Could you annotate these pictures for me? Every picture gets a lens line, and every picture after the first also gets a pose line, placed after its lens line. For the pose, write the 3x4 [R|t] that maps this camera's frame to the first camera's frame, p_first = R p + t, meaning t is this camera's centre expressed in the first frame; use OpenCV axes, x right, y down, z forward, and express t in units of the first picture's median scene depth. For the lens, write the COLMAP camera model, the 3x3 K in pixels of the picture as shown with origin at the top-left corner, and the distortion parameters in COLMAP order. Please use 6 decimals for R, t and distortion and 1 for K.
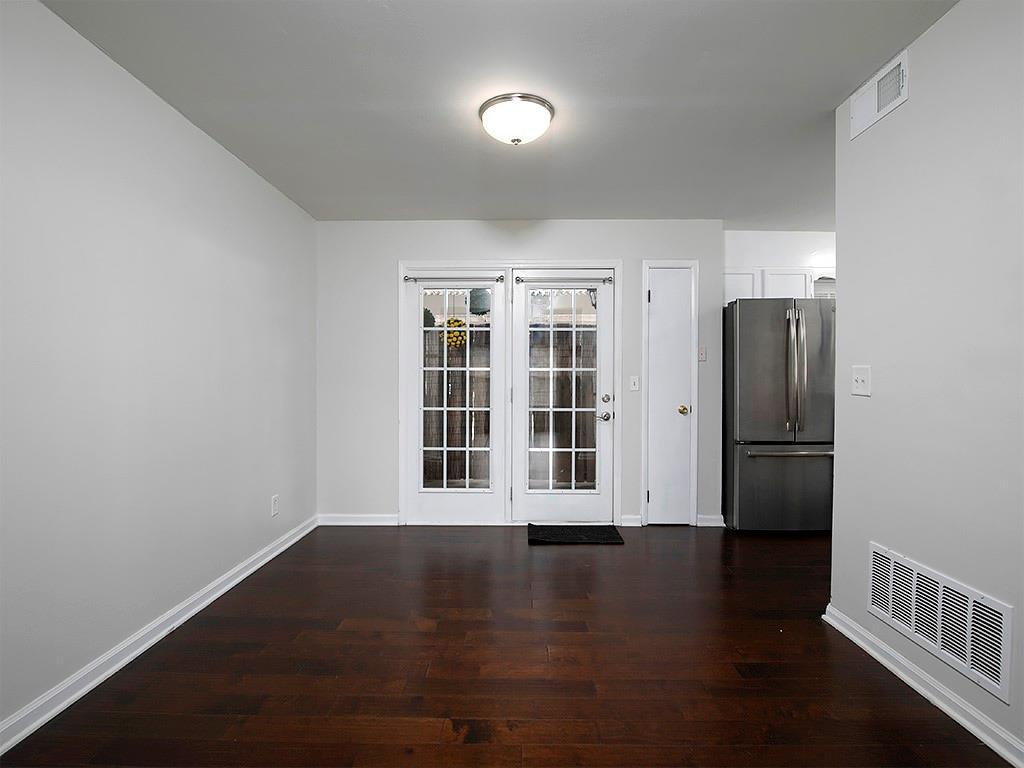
lens RADIAL K [[525.0, 0, 512.0], [0, 525.0, 384.0], [0, 0, 1]] dist [-0.035224, -0.000208]
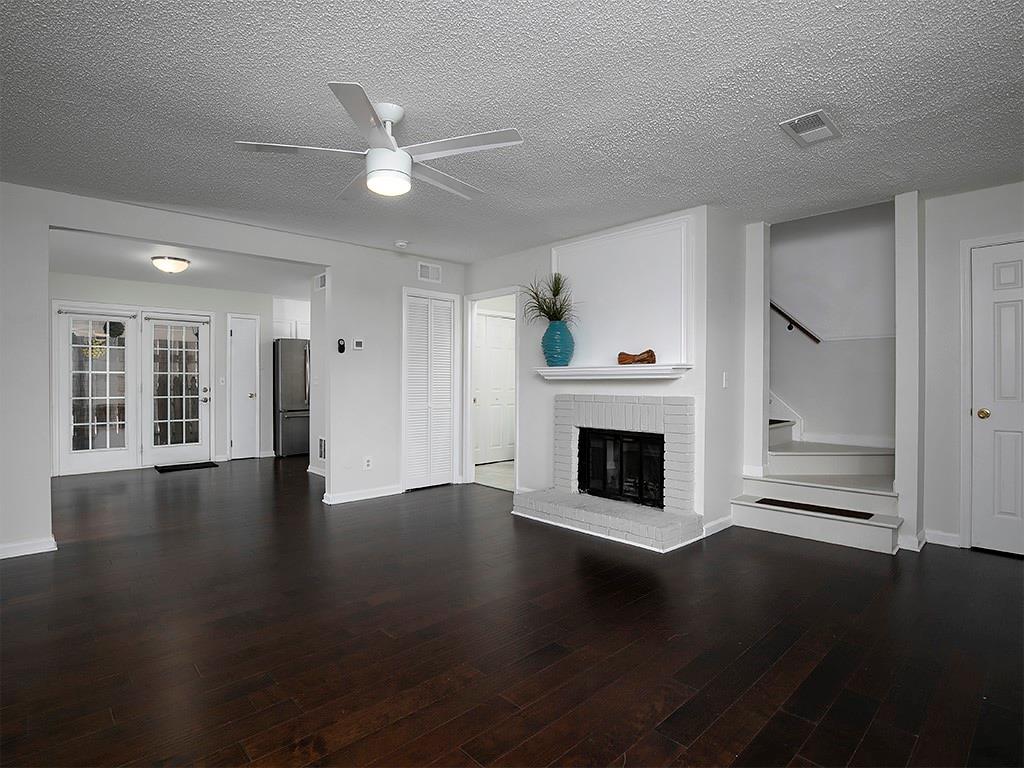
lens RADIAL K [[525.0, 0, 512.0], [0, 525.0, 384.0], [0, 0, 1]] dist [-0.035224, -0.000208]
pose [[0.724980, -0.002347, 0.688766, -0.271506], [0.005871, 0.999979, -0.002772, 0.018625], [-0.688745, 0.006053, 0.724979, -0.967523]]
